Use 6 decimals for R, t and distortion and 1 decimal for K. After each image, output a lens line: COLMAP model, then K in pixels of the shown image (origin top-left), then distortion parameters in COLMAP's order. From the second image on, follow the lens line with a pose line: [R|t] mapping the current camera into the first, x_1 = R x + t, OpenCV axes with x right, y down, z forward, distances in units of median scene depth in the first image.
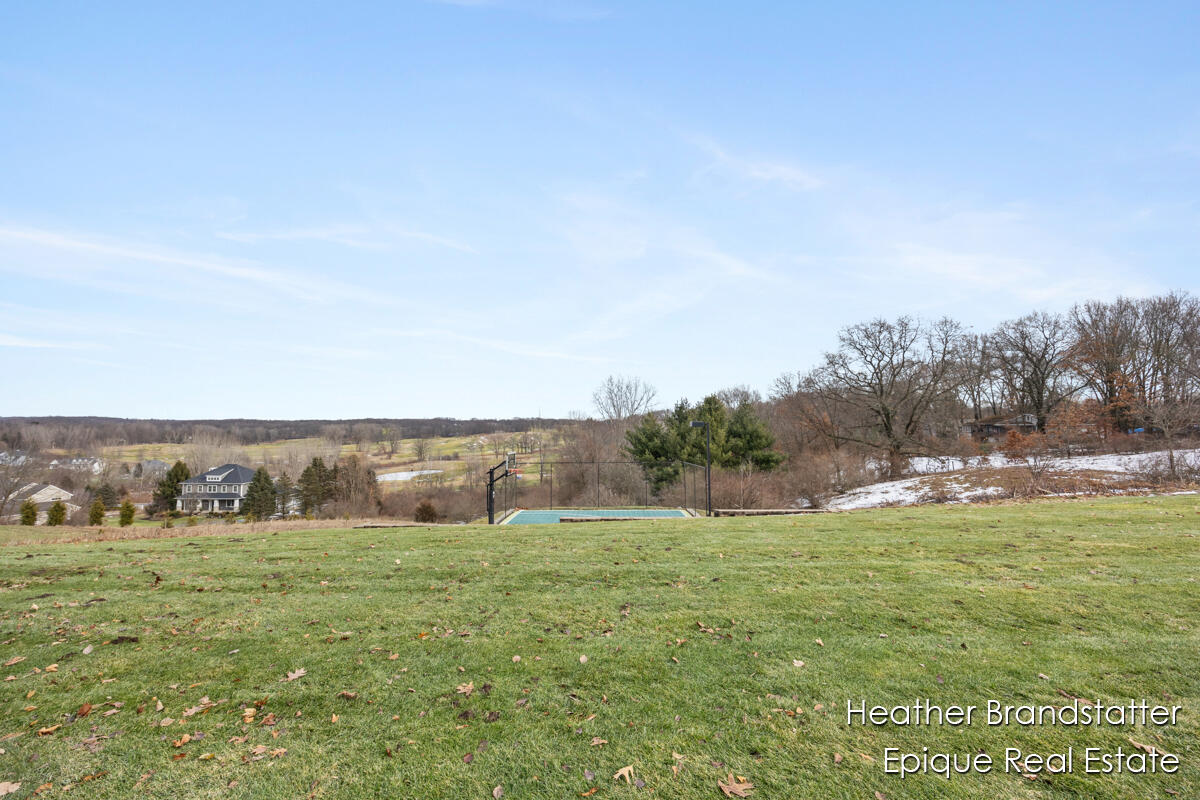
lens RADIAL K [[488.9, 0, 595.6], [0, 488.9, 405.4], [0, 0, 1]] dist [-0.008126, 0.000240]
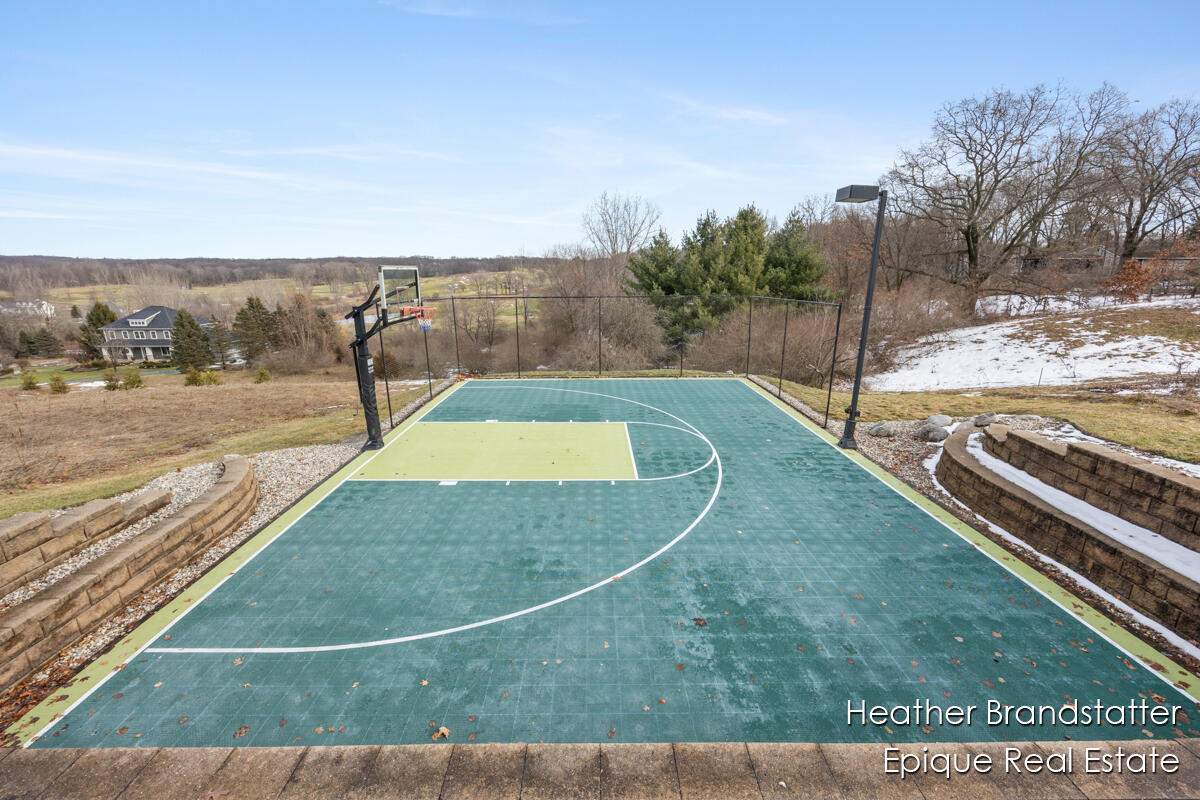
lens RADIAL K [[488.9, 0, 595.6], [0, 488.9, 405.4], [0, 0, 1]] dist [-0.008126, 0.000240]
pose [[0.999691, -0.005407, 0.024259, -0.004177], [-0.002505, 0.949155, 0.314798, 0.017615], [-0.024728, -0.314761, 0.948849, 0.127030]]
